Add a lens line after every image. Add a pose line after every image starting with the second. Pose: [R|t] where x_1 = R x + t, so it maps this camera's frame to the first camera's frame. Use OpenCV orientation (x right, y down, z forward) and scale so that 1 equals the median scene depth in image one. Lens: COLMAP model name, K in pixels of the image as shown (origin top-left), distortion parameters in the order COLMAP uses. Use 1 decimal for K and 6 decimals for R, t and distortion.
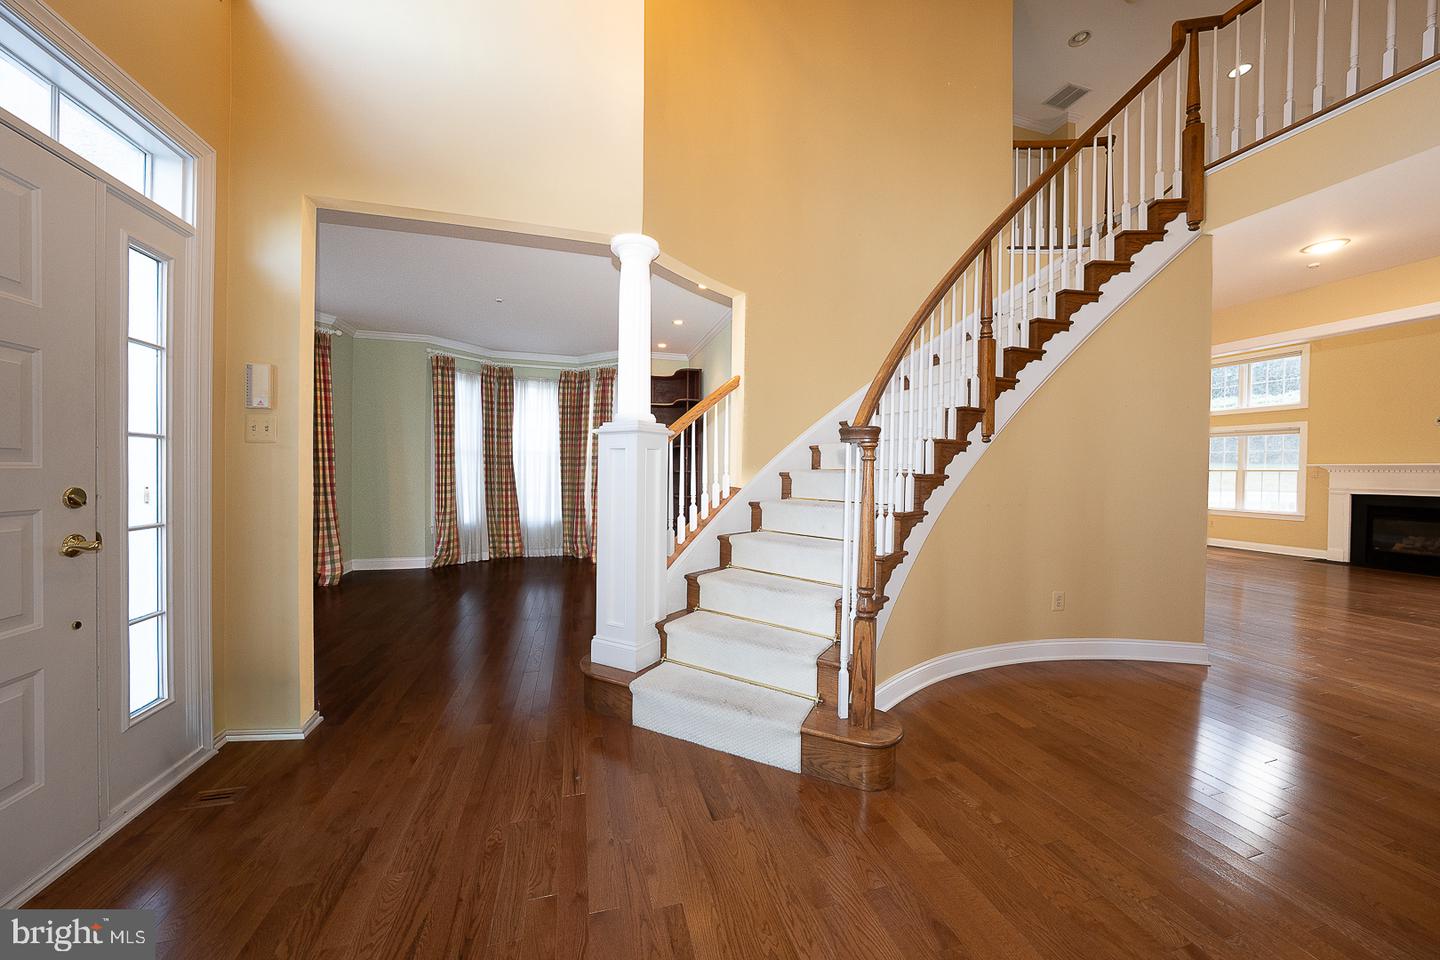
lens RADIAL K [[494.4, 0, 719.9], [0, 494.4, 476.5], [0, 0, 1]] dist [-0.030418, 0.005871]
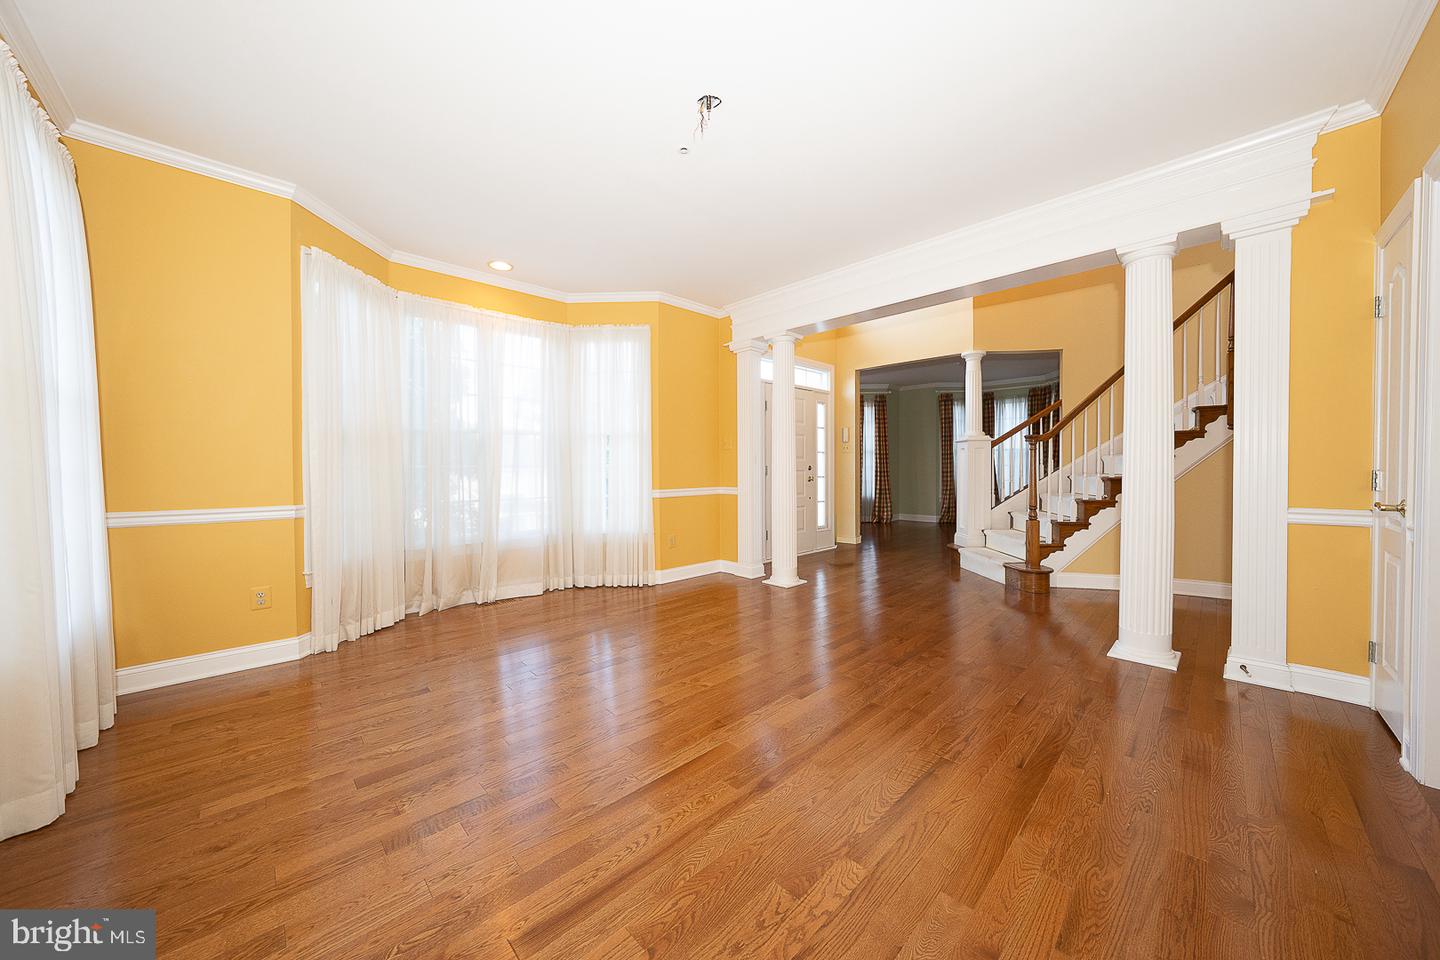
lens RADIAL K [[494.4, 0, 719.9], [0, 494.4, 476.5], [0, 0, 1]] dist [-0.030418, 0.005871]
pose [[0.470446, -0.000620, -0.882429, 1.623834], [0.002018, 0.999998, 0.000373, 0.087801], [0.882427, -0.001957, 0.470446, -1.338483]]
